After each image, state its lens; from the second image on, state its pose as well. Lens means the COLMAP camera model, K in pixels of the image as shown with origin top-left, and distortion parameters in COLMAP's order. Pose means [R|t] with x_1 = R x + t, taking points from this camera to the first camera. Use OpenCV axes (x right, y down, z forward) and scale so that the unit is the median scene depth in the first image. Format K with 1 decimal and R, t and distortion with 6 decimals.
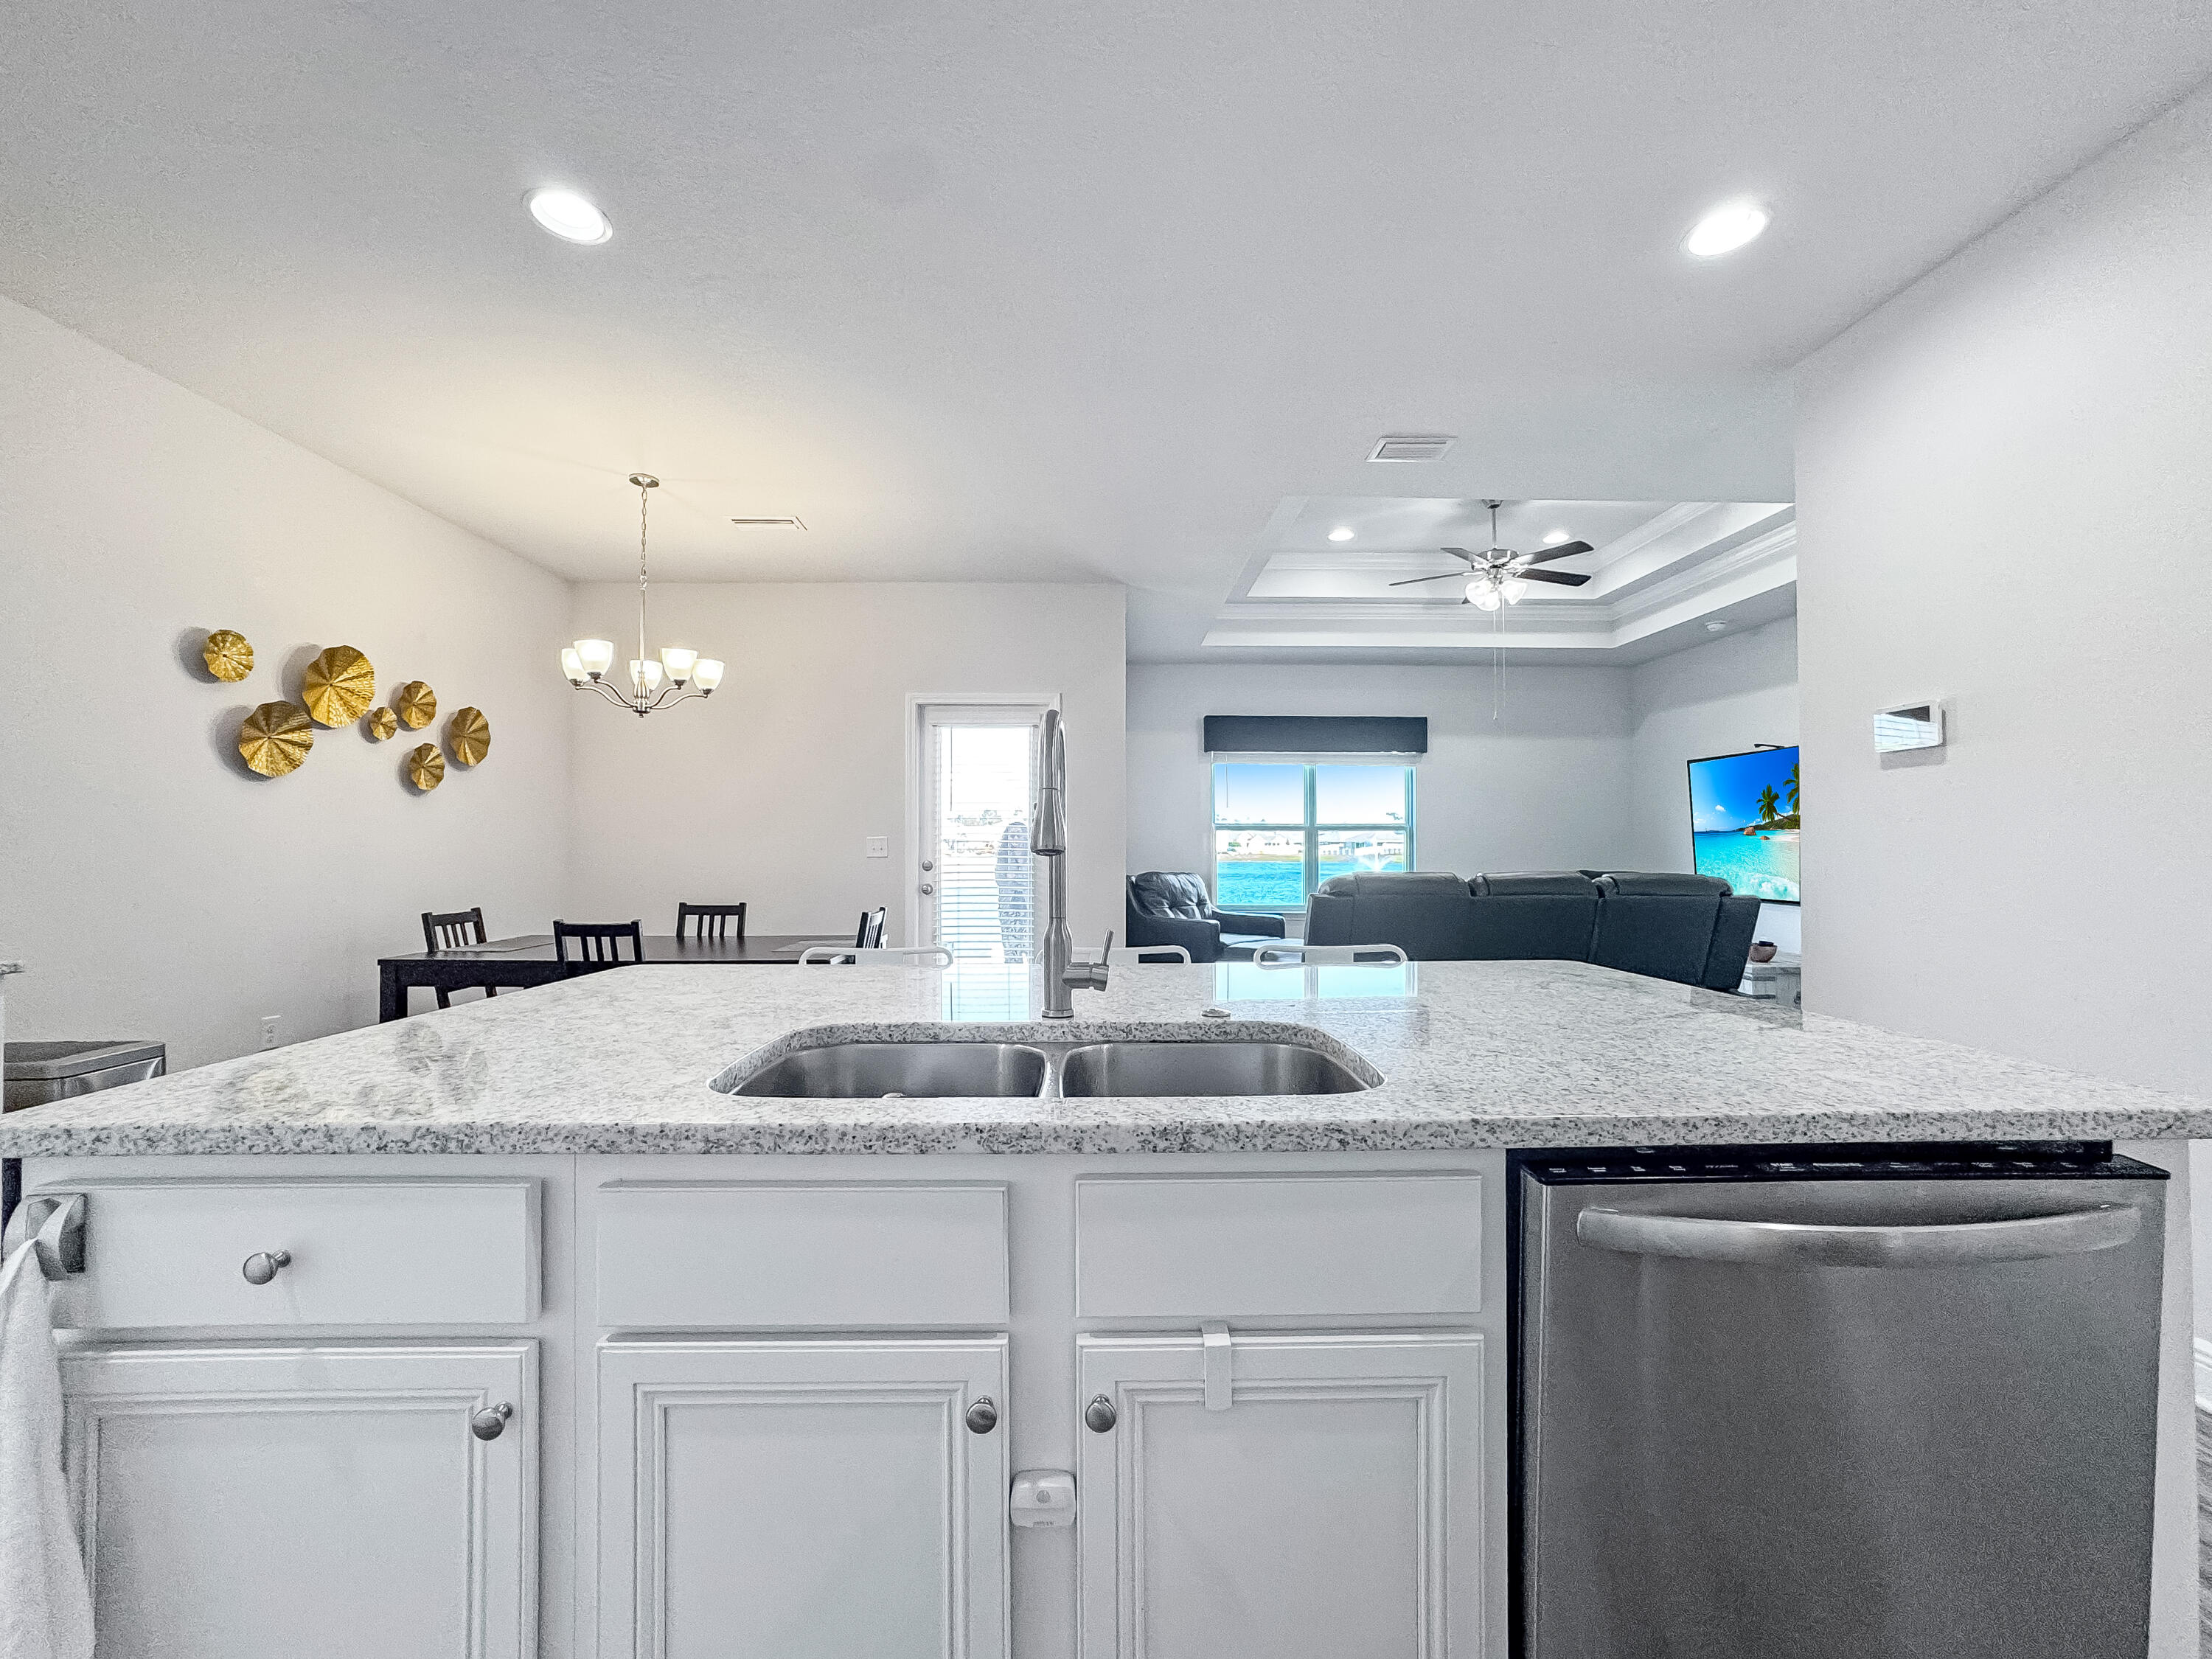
lens RADIAL K [[904.4, 0, 1108.6], [0, 904.4, 840.4], [0, 0, 1]] dist [-0.013645, 0.000046]
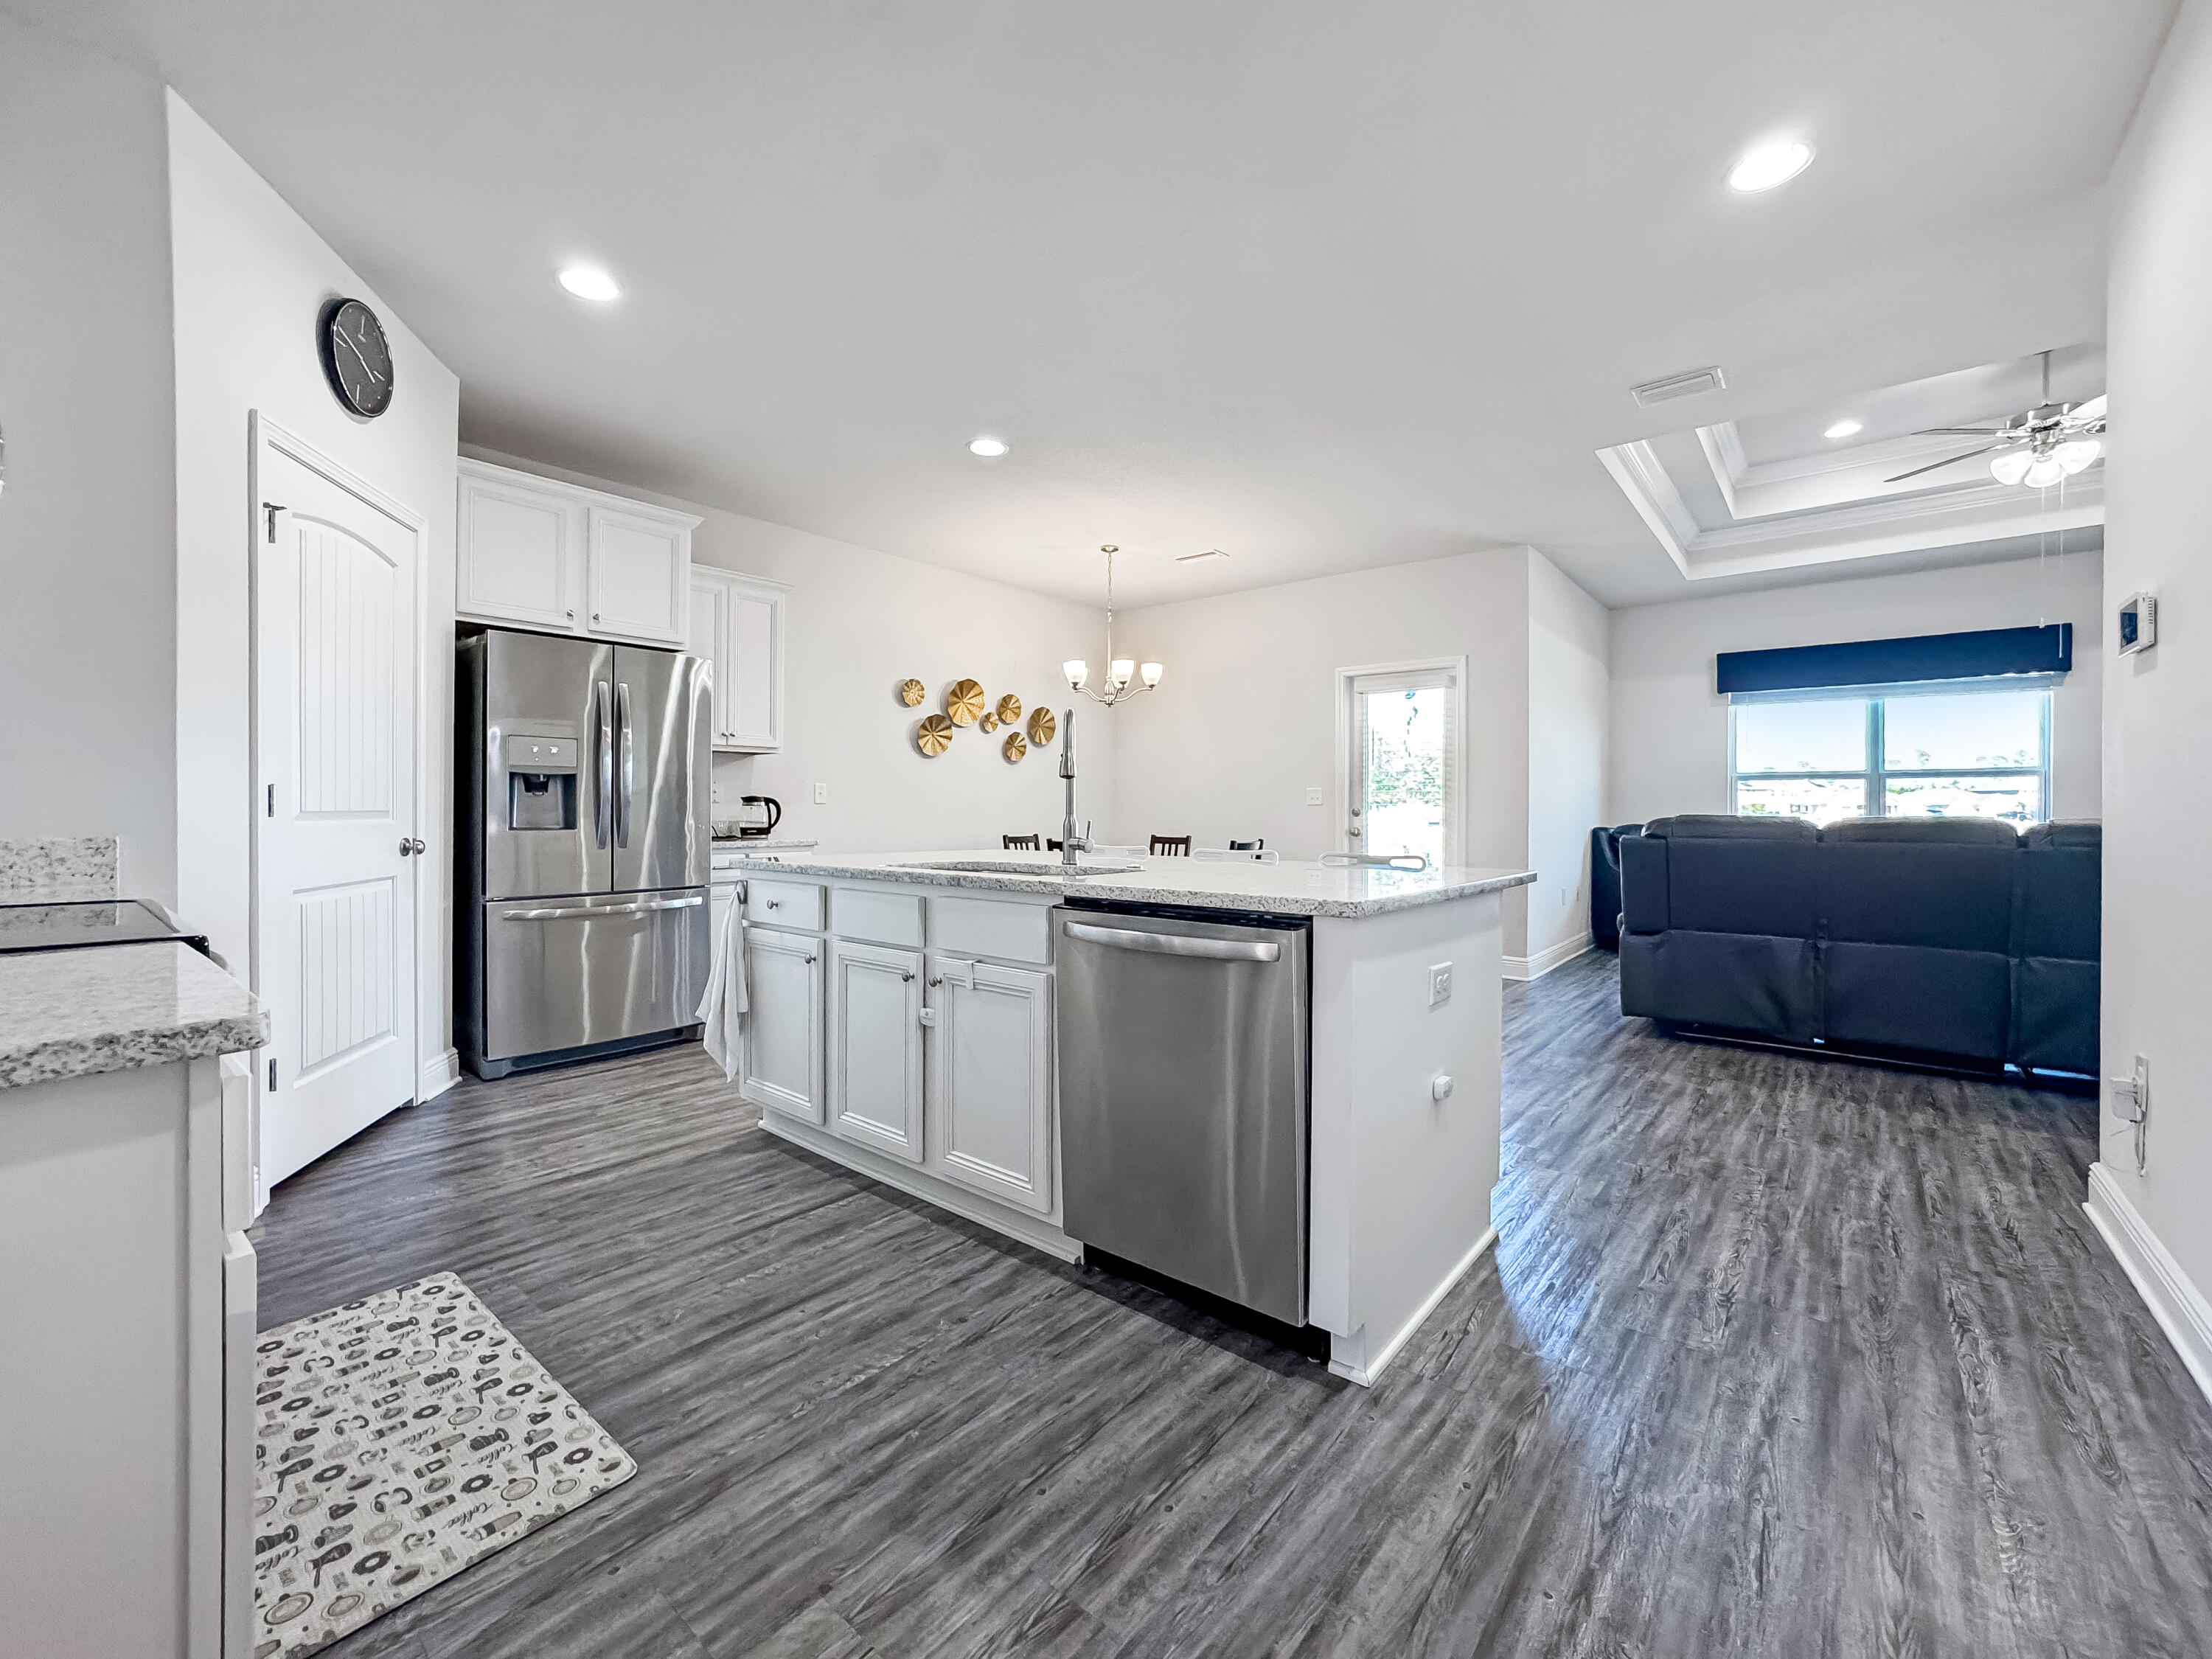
lens RADIAL K [[910.5, 0, 1106.0], [0, 910.5, 829.5], [0, 0, 1]] dist [-0.064550, 0.031460]
pose [[0.761781, 0.015810, -0.647642, 0.411058], [0.002734, 0.999615, 0.027618, 0.021885], [0.647829, -0.022809, 0.761444, -0.141287]]
